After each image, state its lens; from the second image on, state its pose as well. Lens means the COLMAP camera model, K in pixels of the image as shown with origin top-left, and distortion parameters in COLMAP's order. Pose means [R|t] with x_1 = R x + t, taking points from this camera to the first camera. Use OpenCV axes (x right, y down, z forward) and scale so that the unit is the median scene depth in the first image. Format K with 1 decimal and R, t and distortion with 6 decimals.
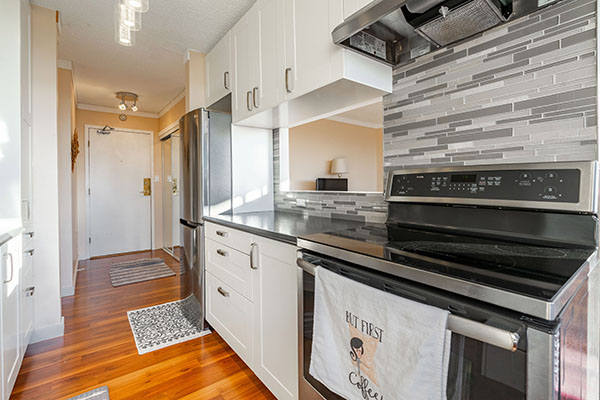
lens RADIAL K [[275.1, 0, 299.9], [0, 275.1, 186.2], [0, 0, 1]] dist [-0.008645, 0.002730]
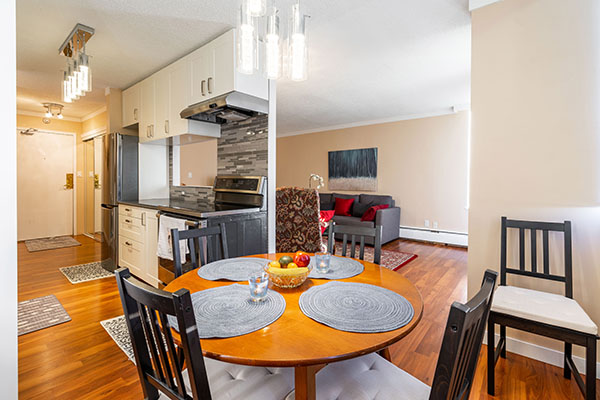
lens RADIAL K [[275.1, 0, 298.3], [0, 275.1, 185.0], [0, 0, 1]] dist [-0.008645, 0.002730]
pose [[0.977480, 0.012746, 0.210642, 0.347929], [-0.014931, 0.999850, 0.008786, -0.013528], [-0.210499, -0.011733, 0.977524, -0.801956]]
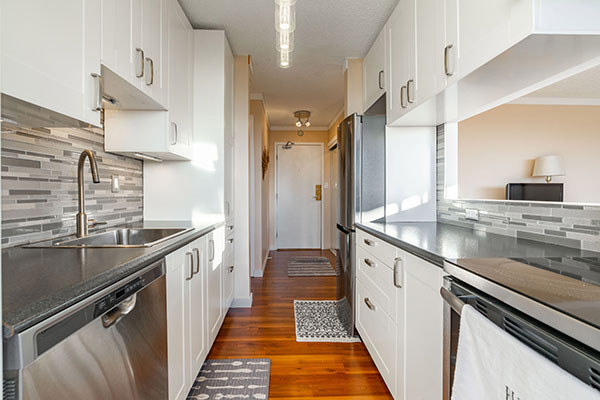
lens RADIAL K [[275.1, 0, 296.4], [0, 275.1, 195.2], [0, 0, 1]] dist [-0.008645, 0.002730]
pose [[0.815481, 0.014508, -0.578601, 0.050053], [-0.009122, 0.999884, 0.012214, -0.000134], [0.578711, -0.004682, 0.815519, 0.070222]]
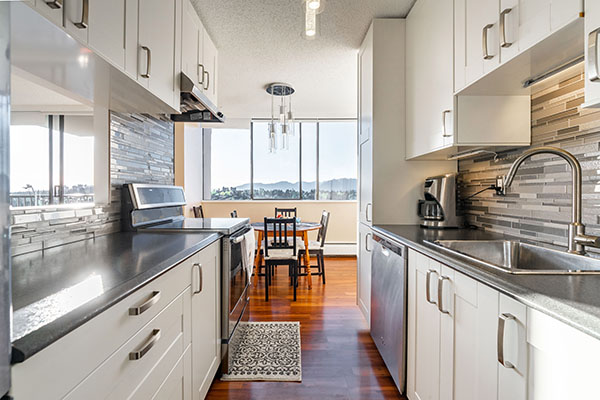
lens RADIAL K [[275.1, 0, 299.2], [0, 275.1, 194.0], [0, 0, 1]] dist [-0.008645, 0.002730]
pose [[-0.796664, 0.003447, 0.604413, -1.218284], [0.005303, 0.999985, 0.001287, -0.003289], [-0.604399, 0.004230, -0.796670, 1.804880]]
